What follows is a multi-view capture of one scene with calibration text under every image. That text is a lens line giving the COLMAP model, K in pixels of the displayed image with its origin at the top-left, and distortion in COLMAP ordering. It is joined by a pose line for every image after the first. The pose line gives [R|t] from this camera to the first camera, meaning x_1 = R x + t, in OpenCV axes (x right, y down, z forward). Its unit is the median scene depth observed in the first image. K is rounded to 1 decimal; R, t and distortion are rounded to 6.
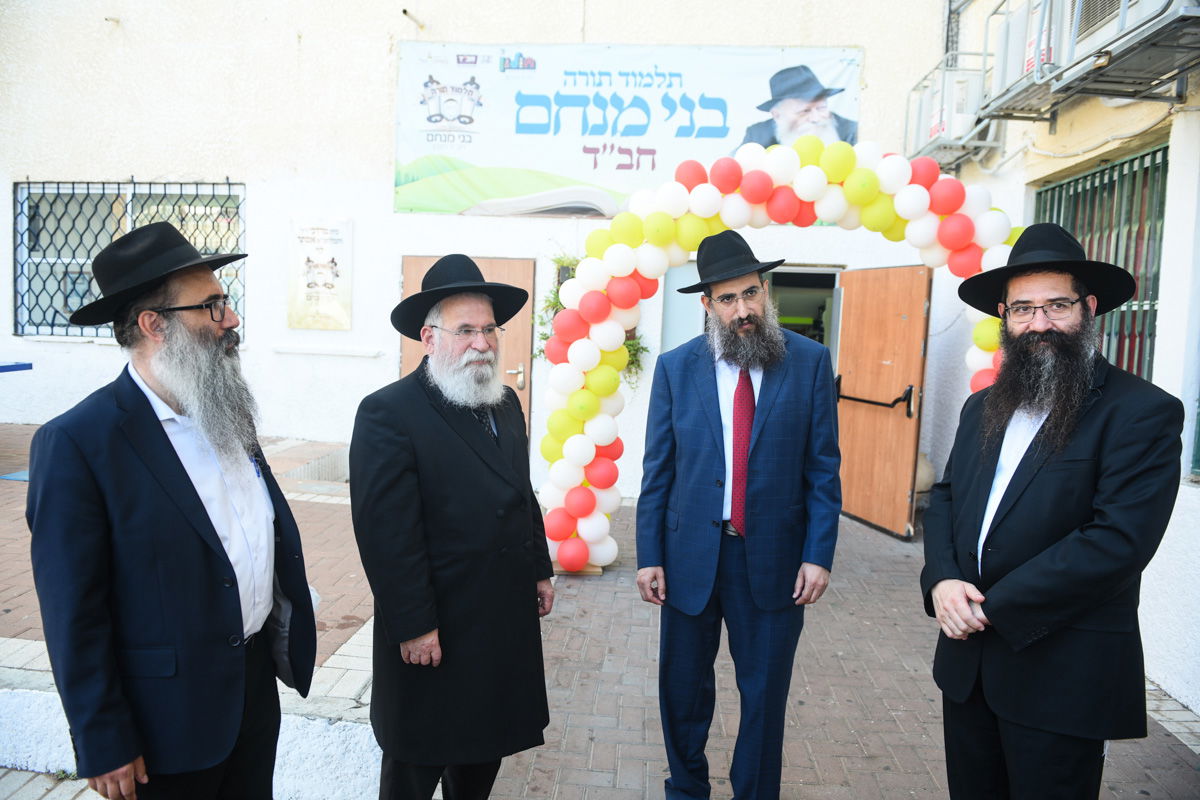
lens RADIAL K [[814.2, 0, 598.8], [0, 814.2, 399.9], [0, 0, 1]] dist [-0.049631, -0.001156]
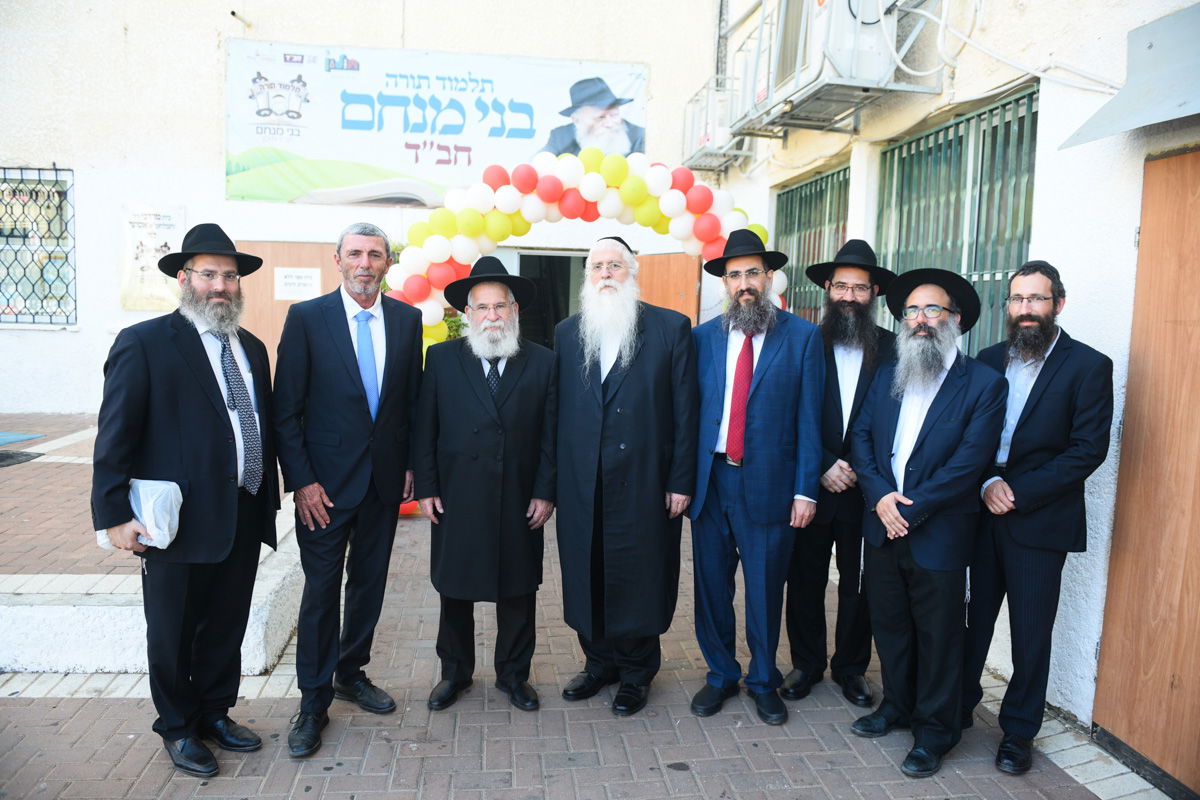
lens RADIAL K [[814.2, 0, 596.4], [0, 814.2, 393.8], [0, 0, 1]] dist [-0.049631, -0.001156]
pose [[0.979890, -0.028732, 0.197459, 0.009153], [0.024938, 0.999454, 0.021672, 0.013145], [-0.197973, -0.016312, 0.980072, -0.141114]]
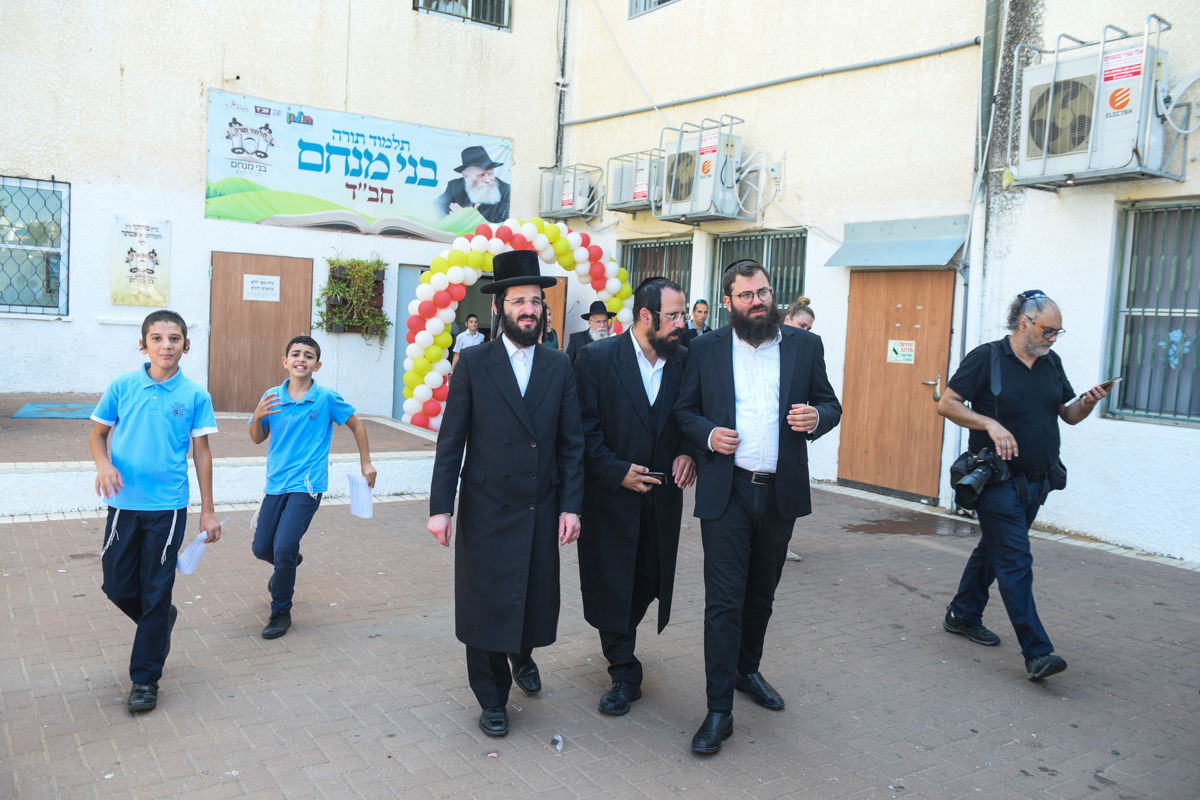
lens RADIAL K [[984.0, 0, 593.2], [0, 984.0, 395.8], [0, 0, 1]] dist [-0.015972, -0.002613]
pose [[0.791232, -0.038591, 0.610297, -0.764853], [0.032036, 0.999252, 0.021652, 0.044627], [-0.610676, 0.002420, 0.791877, -0.670561]]
